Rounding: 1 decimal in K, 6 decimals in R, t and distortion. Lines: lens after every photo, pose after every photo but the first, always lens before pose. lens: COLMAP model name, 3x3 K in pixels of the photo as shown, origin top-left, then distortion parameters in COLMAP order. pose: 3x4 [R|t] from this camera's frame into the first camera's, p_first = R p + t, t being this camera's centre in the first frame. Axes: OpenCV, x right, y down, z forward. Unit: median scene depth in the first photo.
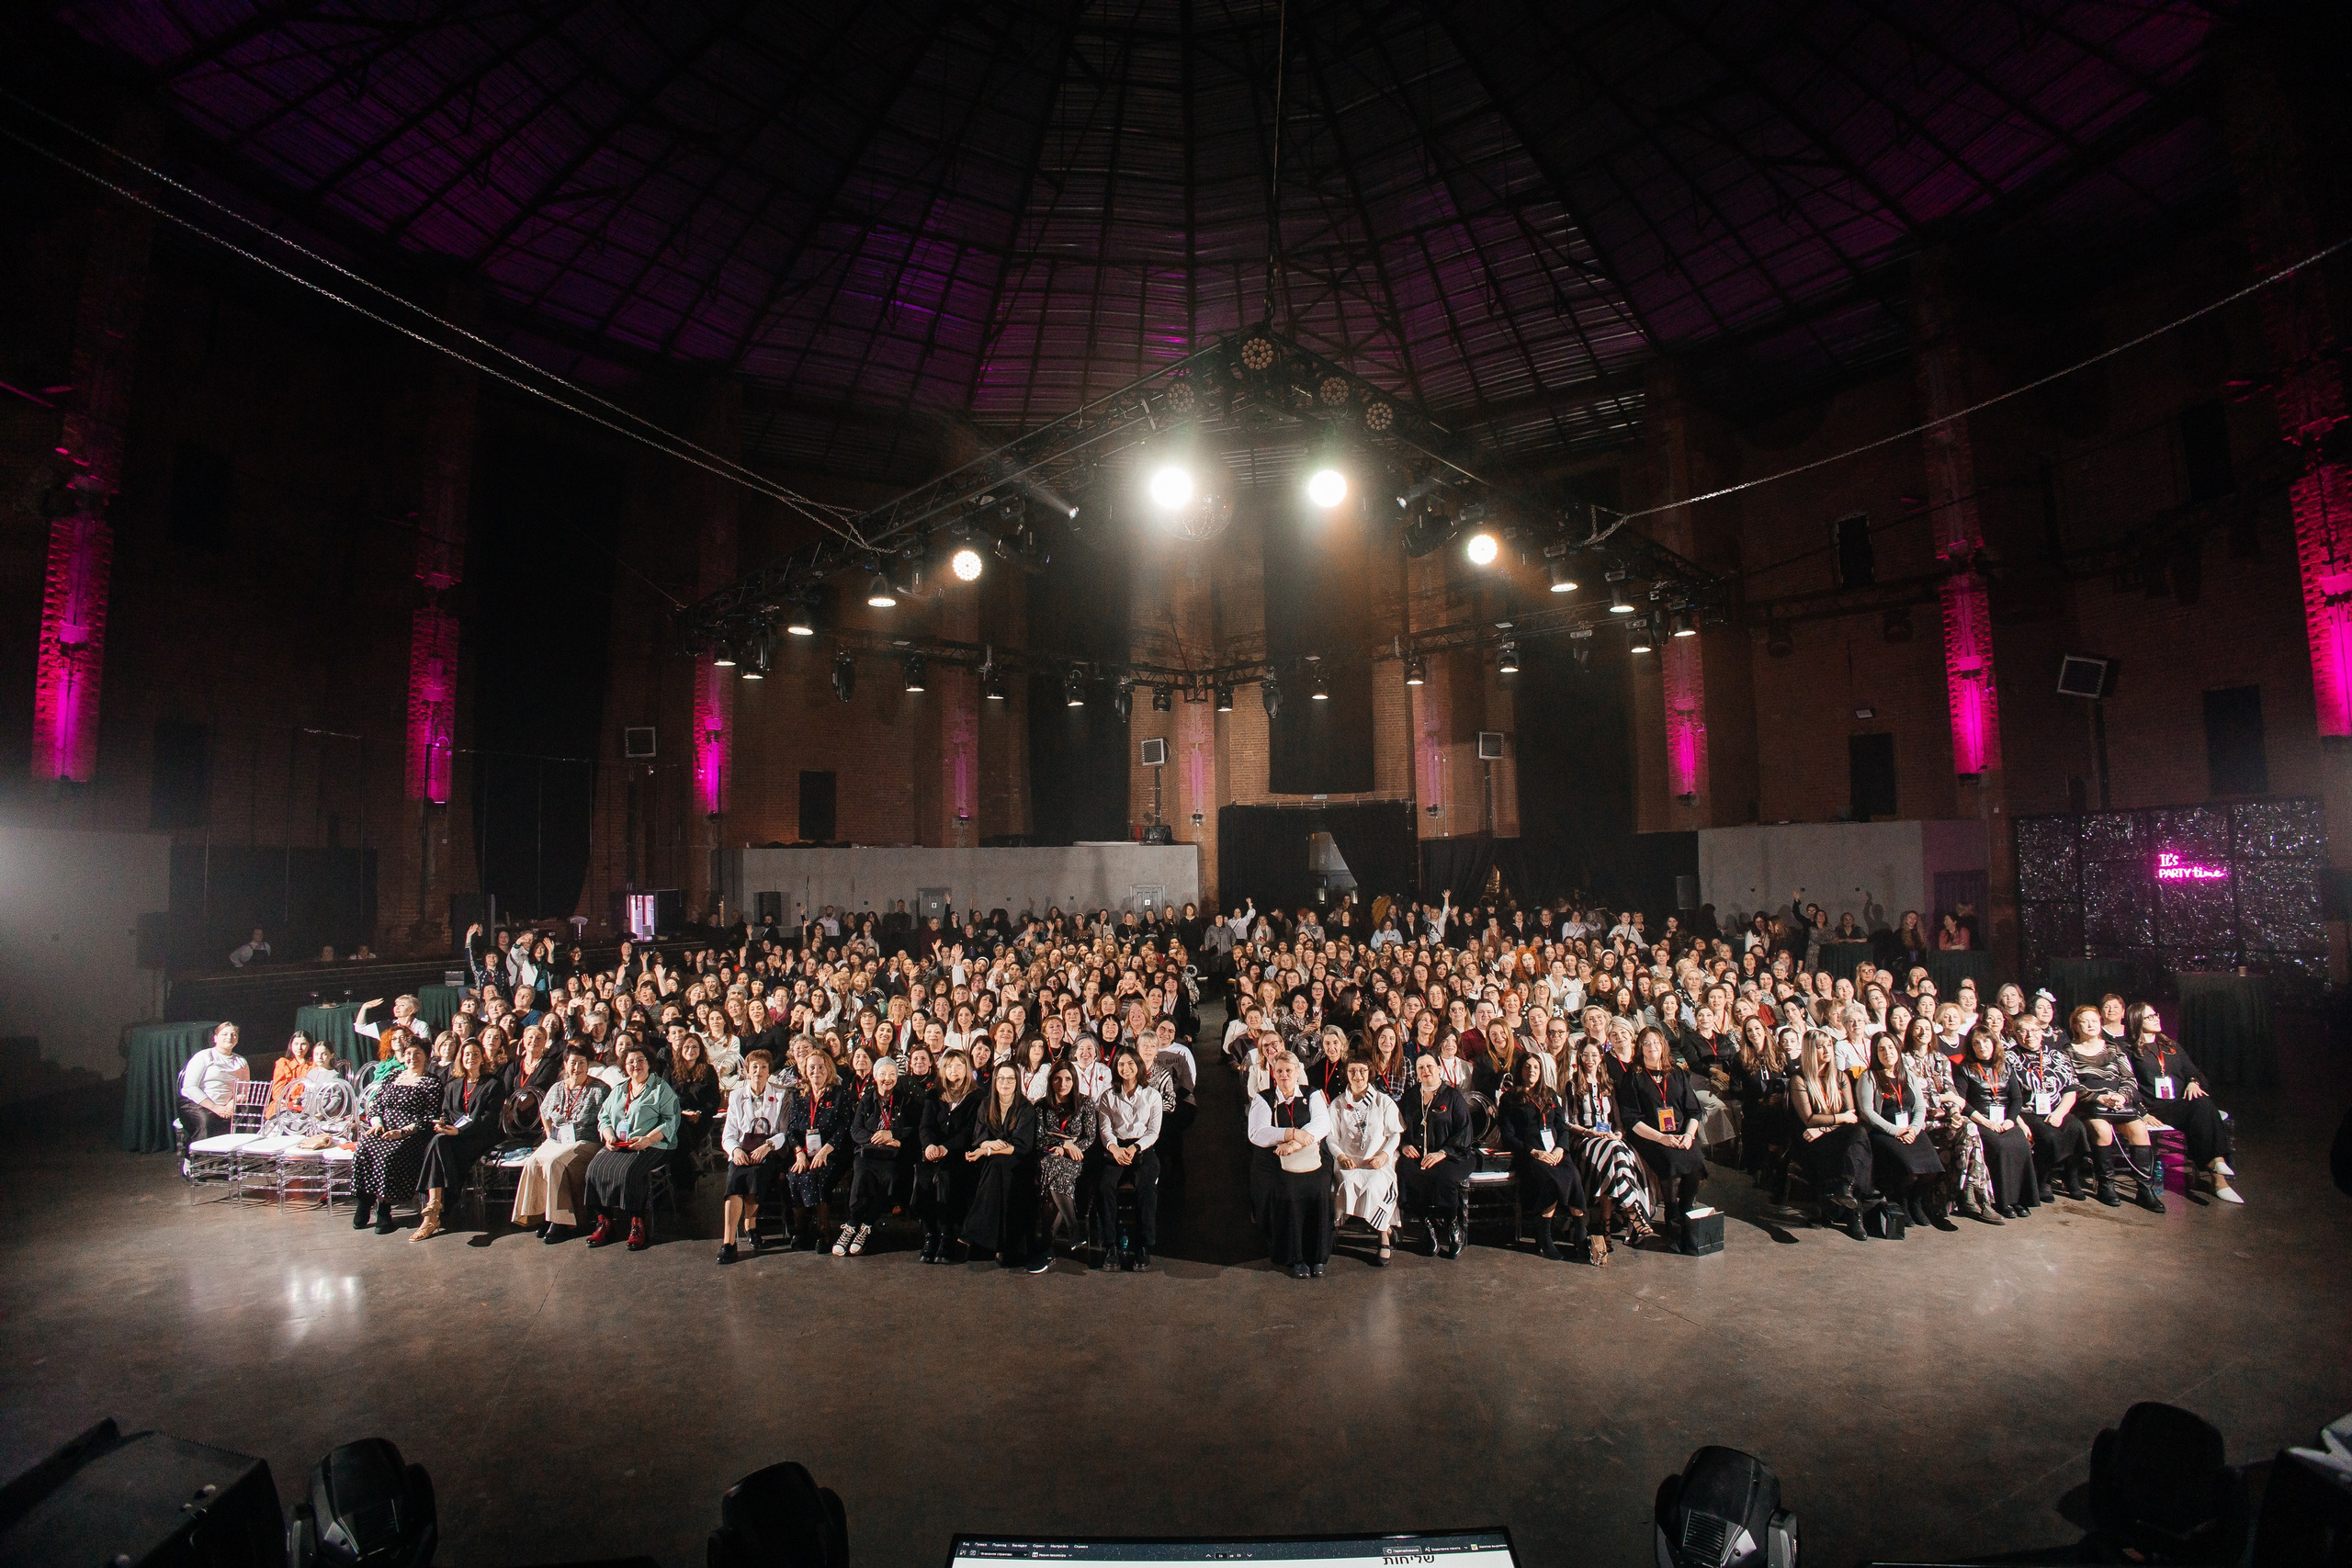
lens RADIAL K [[1094.8, 0, 1179.8], [0, 1094.8, 778.7], [0, 0, 1]] dist [-0.137937, 0.030476]
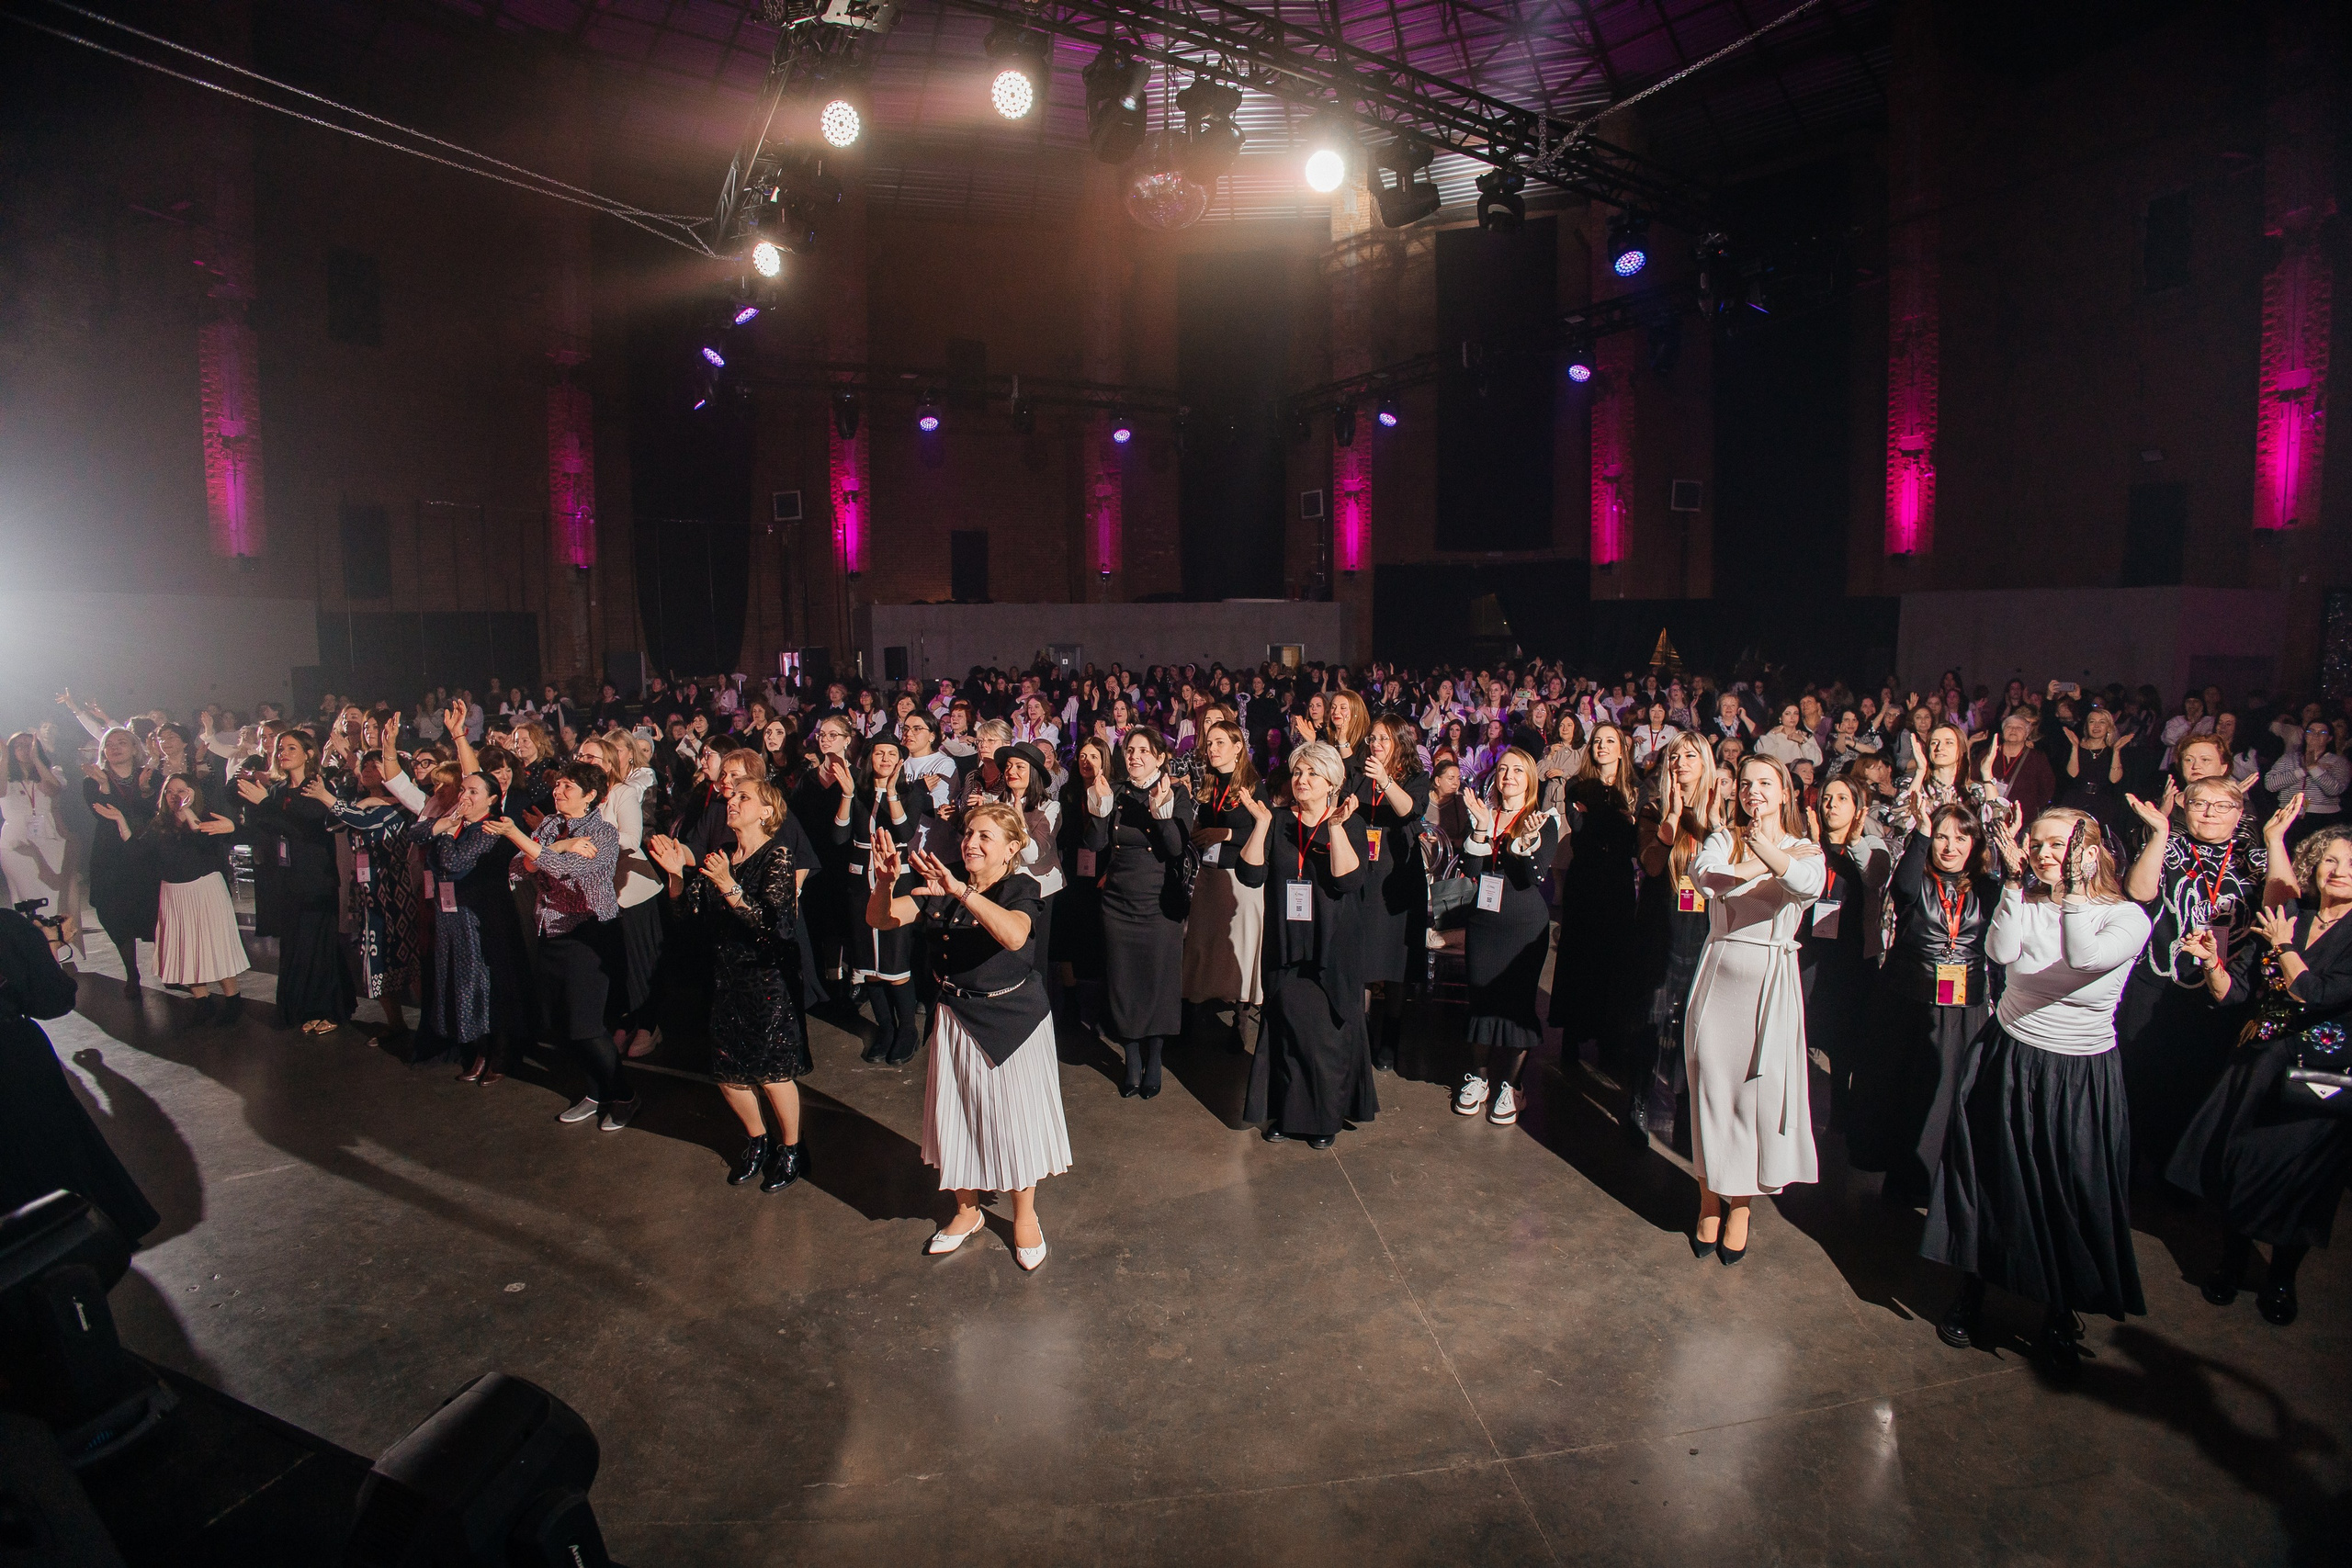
lens RADIAL K [[1094.8, 0, 1179.8], [0, 1094.8, 778.7], [0, 0, 1]] dist [-0.137937, 0.030476]
pose [[0.963869, 0.045166, -0.262520, 0.189534], [0.009437, 0.979112, 0.203101, 0.024718], [0.266210, -0.198241, 0.943310, 0.081543]]
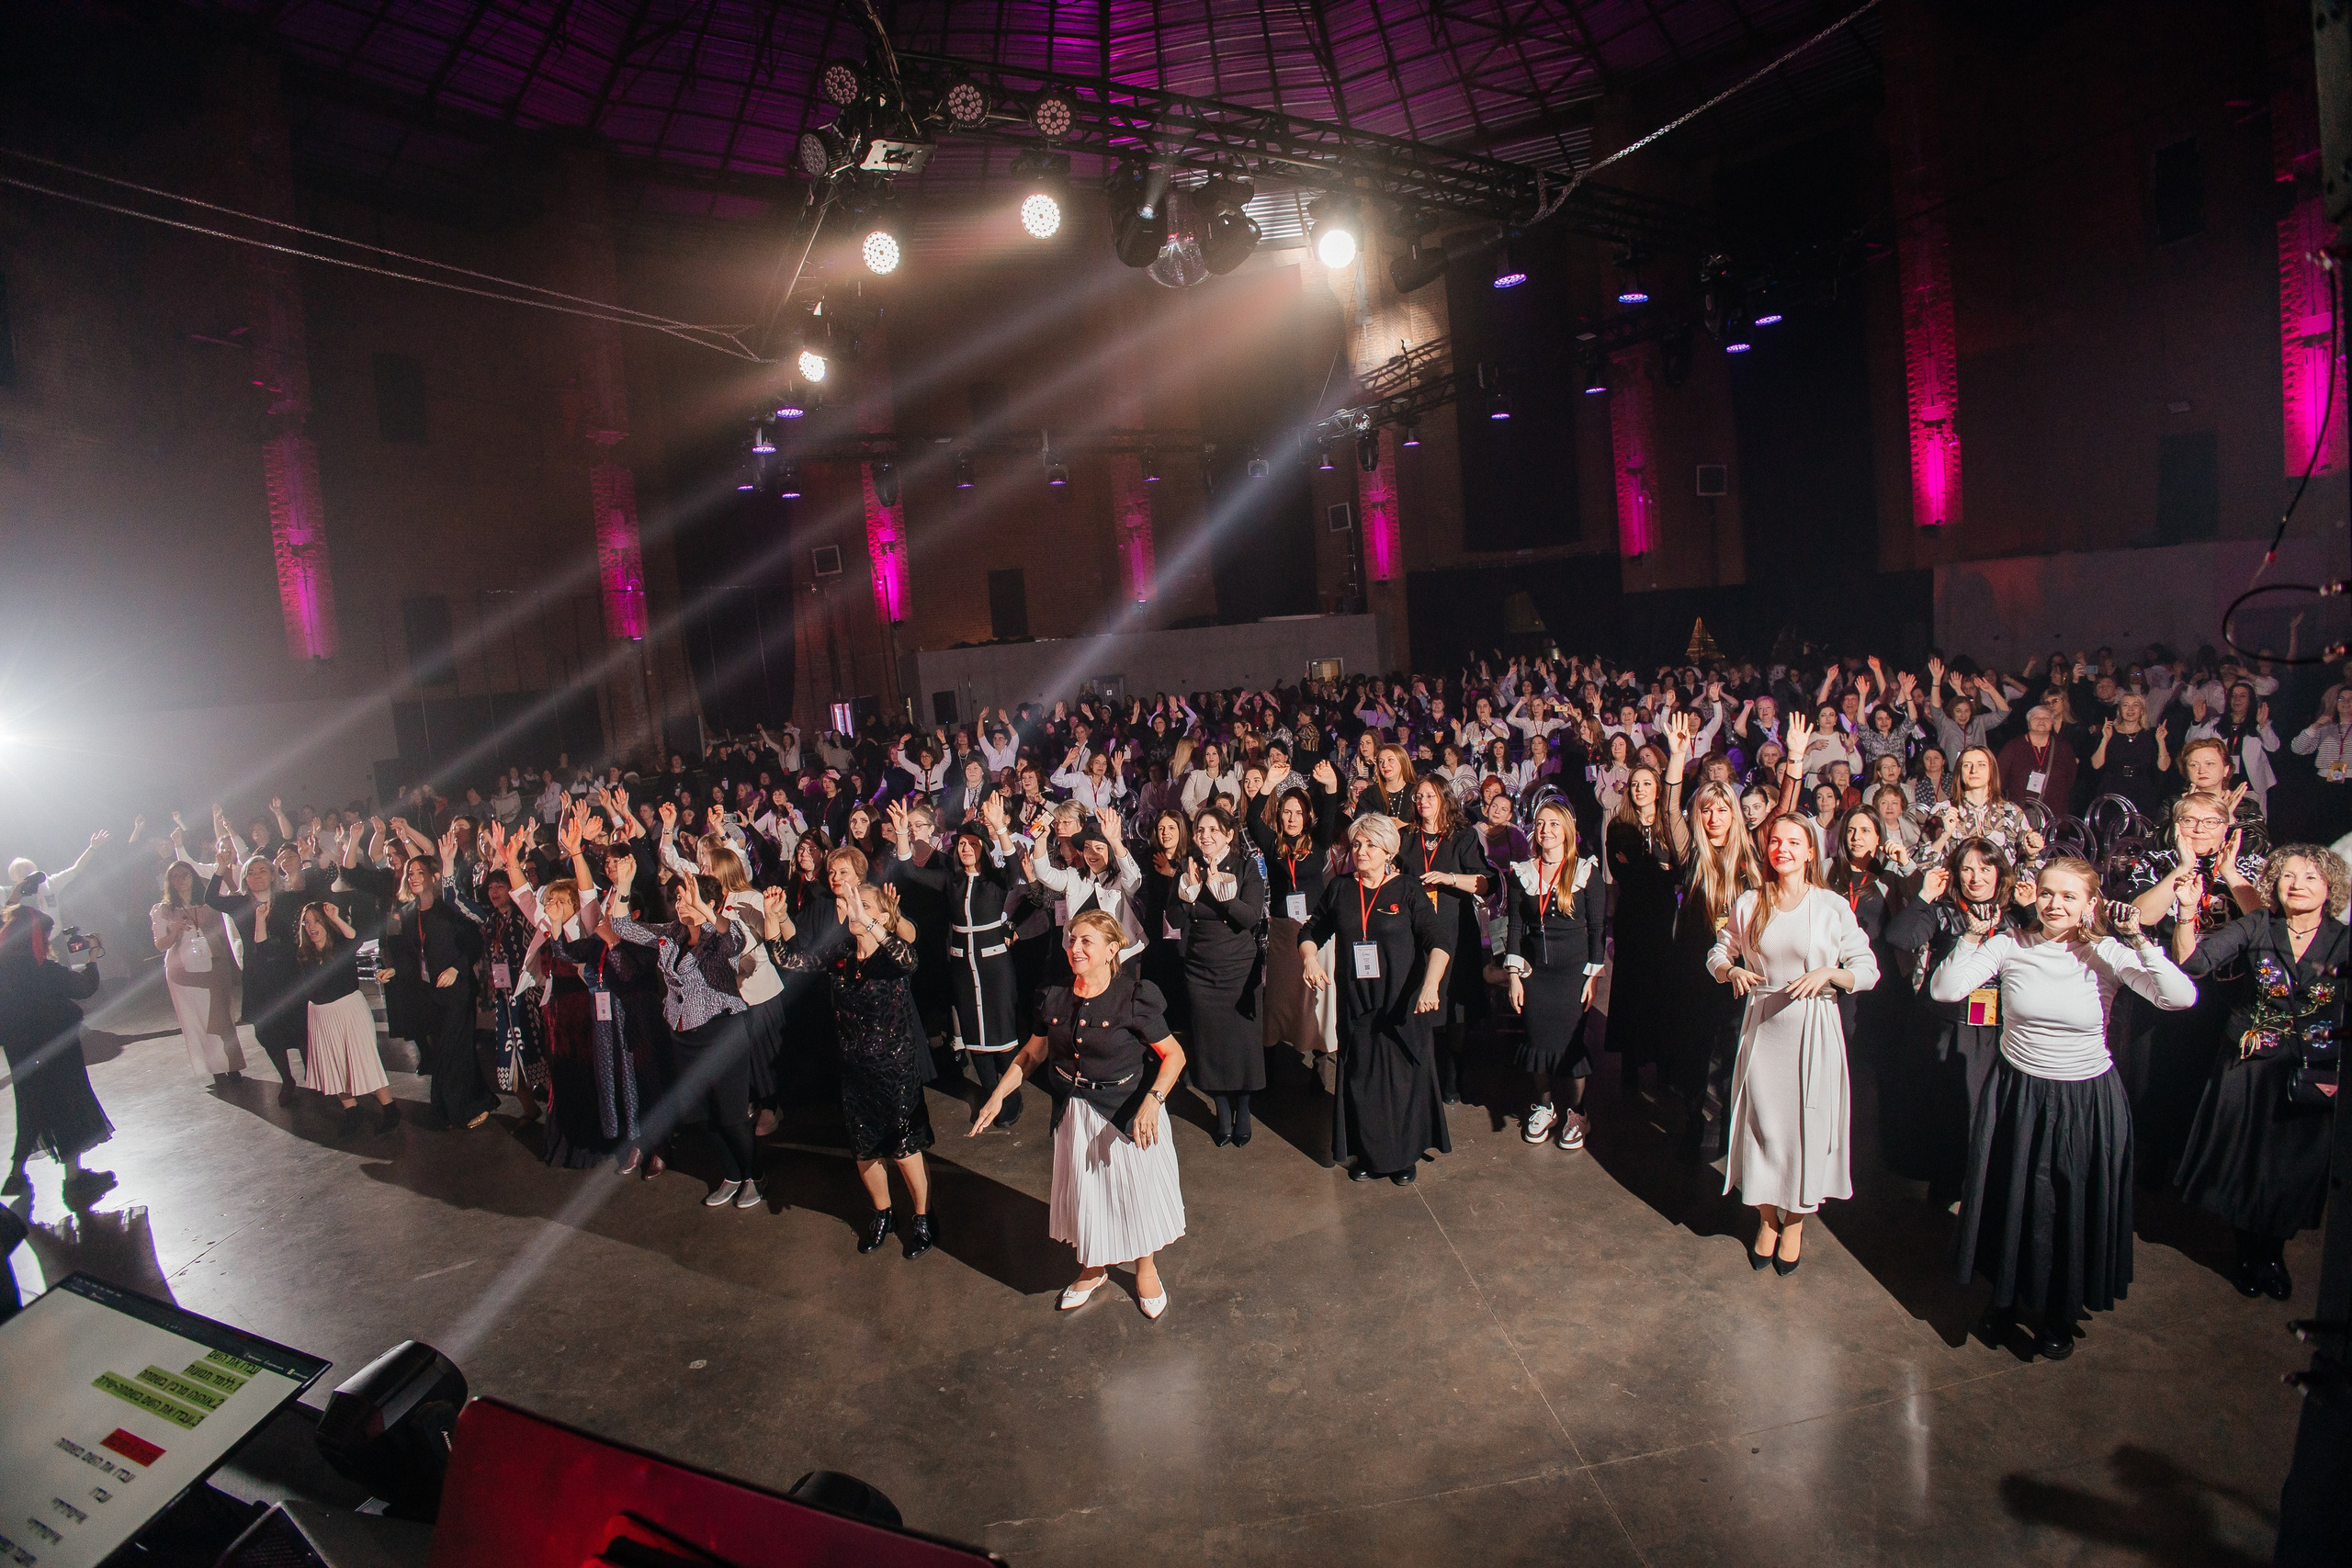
lens RADIAL K [[1094.8, 0, 1179.8], [0, 1094.8, 778.7], [0, 0, 1]] dist [-0.137937, 0.030476]
pose [[0.952920, -0.027642, -0.301959, 0.189761], [0.090102, 0.976669, 0.194936, 0.001807], [0.289526, -0.212966, 0.933178, 0.062131]]
